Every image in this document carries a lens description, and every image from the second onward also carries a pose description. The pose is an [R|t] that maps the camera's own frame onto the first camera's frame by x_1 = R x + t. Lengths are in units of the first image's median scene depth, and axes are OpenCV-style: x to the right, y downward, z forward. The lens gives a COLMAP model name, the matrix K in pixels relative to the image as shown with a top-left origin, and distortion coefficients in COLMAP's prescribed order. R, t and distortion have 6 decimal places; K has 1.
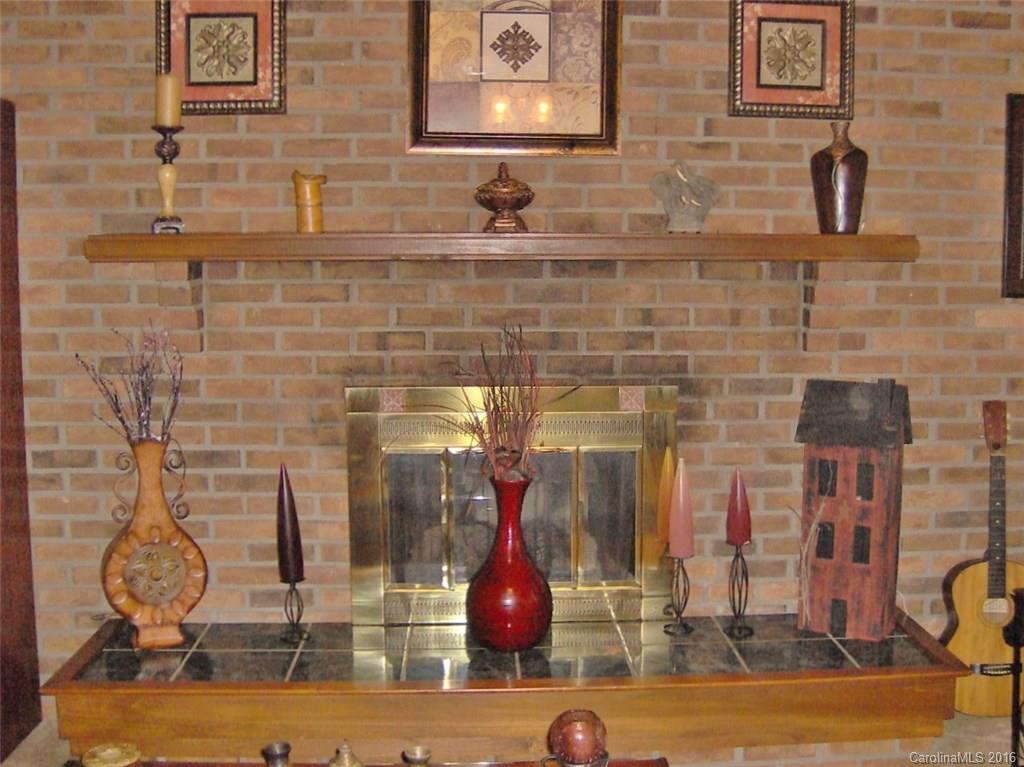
lens RADIAL K [[1271.1, 0, 513.5], [0, 1271.1, 379.2], [0, 0, 1]] dist [-0.165336, 0.000000]
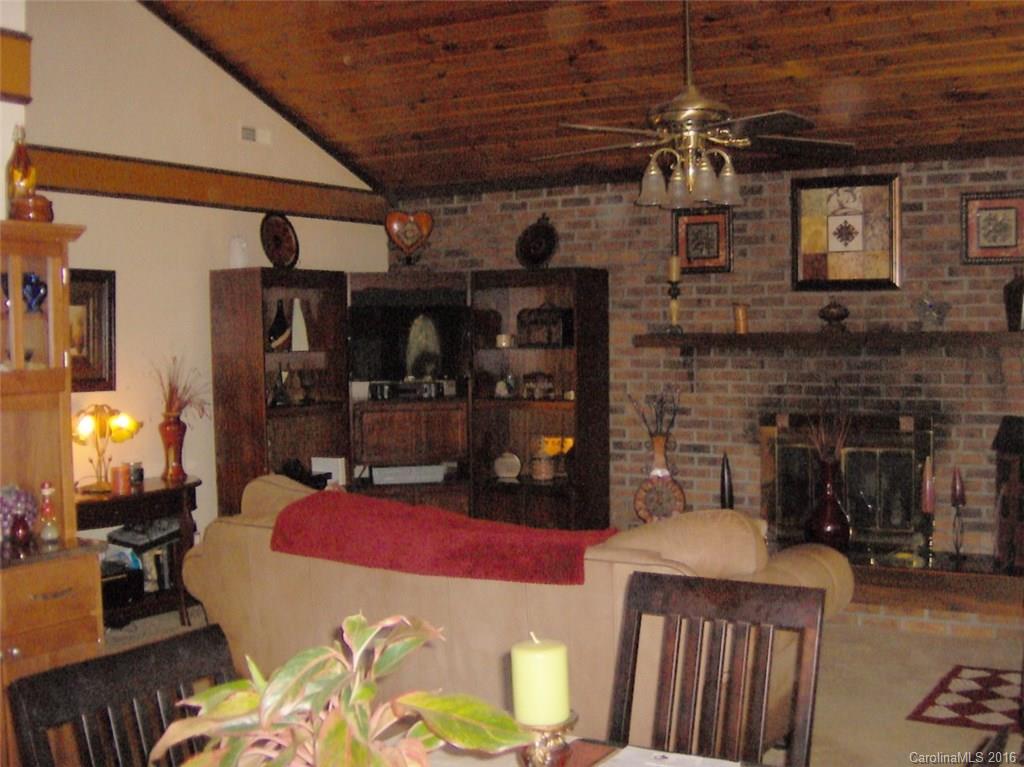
lens RADIAL K [[1271.1, 0, 511.7], [0, 1271.1, 385.5], [0, 0, 1]] dist [-0.165336, 0.000000]
pose [[0.818367, 0.012743, -0.574555, 0.666059], [-0.053293, 0.997129, -0.053792, 0.088646], [0.572220, 0.074641, 0.816696, -0.790152]]
